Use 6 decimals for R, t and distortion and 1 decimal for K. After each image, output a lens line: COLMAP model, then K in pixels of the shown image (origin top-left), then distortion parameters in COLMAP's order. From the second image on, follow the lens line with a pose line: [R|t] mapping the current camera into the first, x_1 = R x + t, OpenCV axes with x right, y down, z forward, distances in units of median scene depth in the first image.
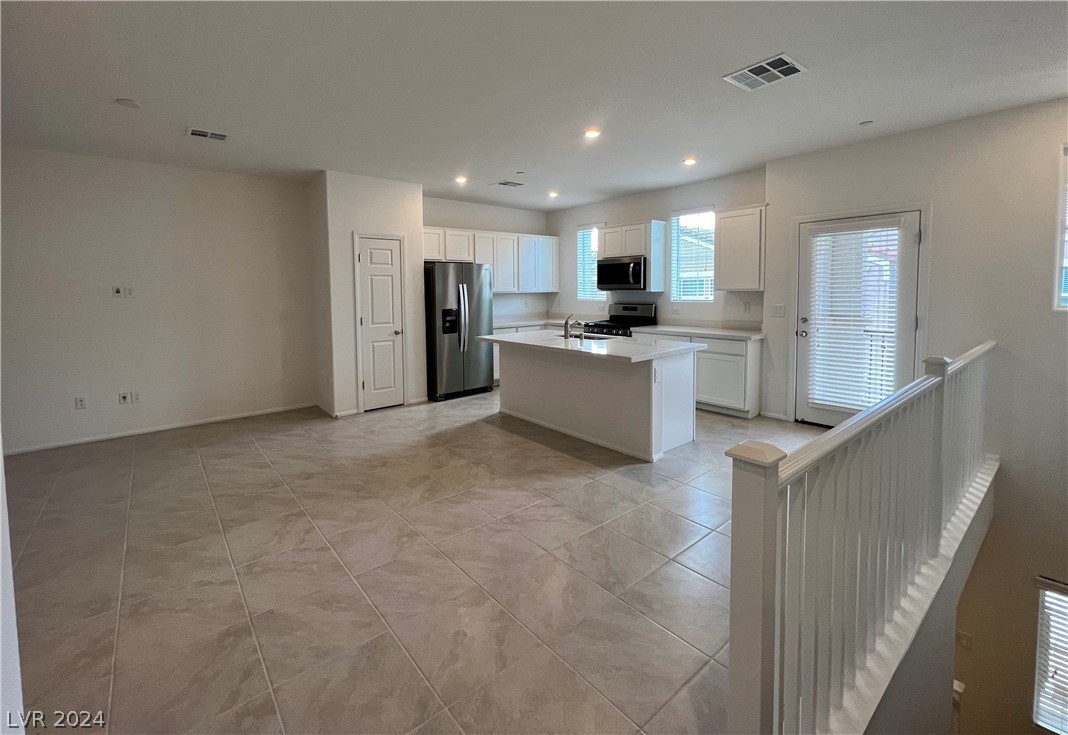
lens RADIAL K [[451.9, 0, 488.8], [0, 451.9, 320.8], [0, 0, 1]] dist [0.002827, 0.000346]
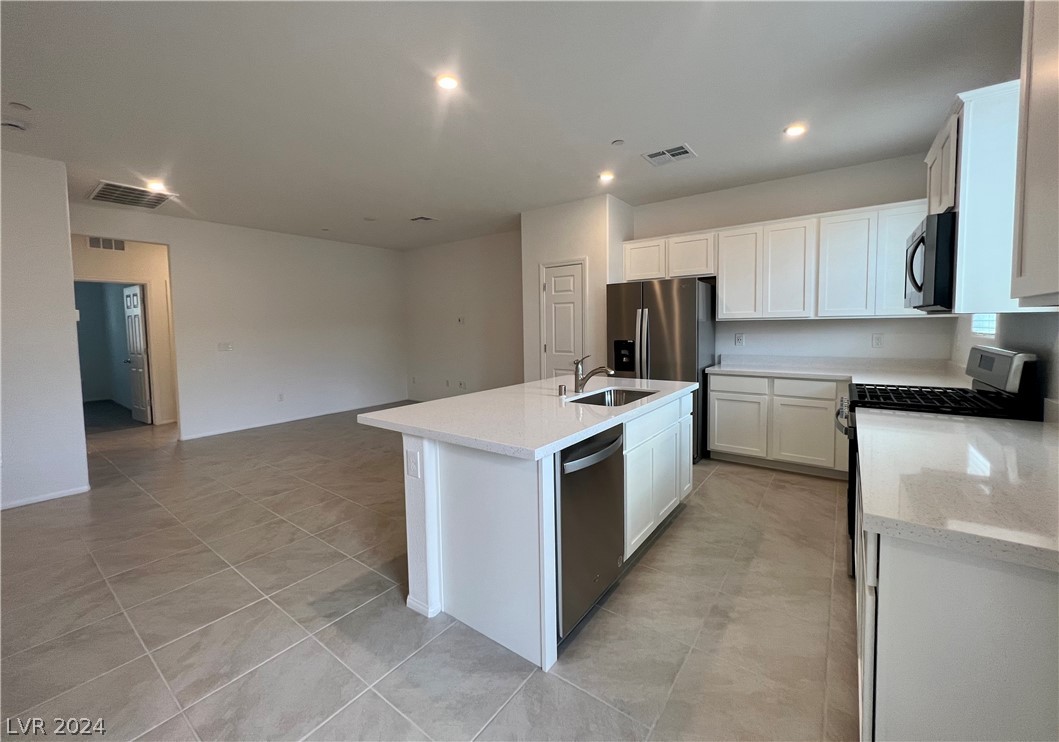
lens RADIAL K [[422.5, 0, 532.1], [0, 422.5, 351.1], [0, 0, 1]] dist [-0.000789, -0.000011]
pose [[0.281346, 0.064860, -0.957412, 0.621662], [-0.056338, 0.997109, 0.050993, -0.038636], [0.957951, 0.039592, 0.284186, 0.668453]]
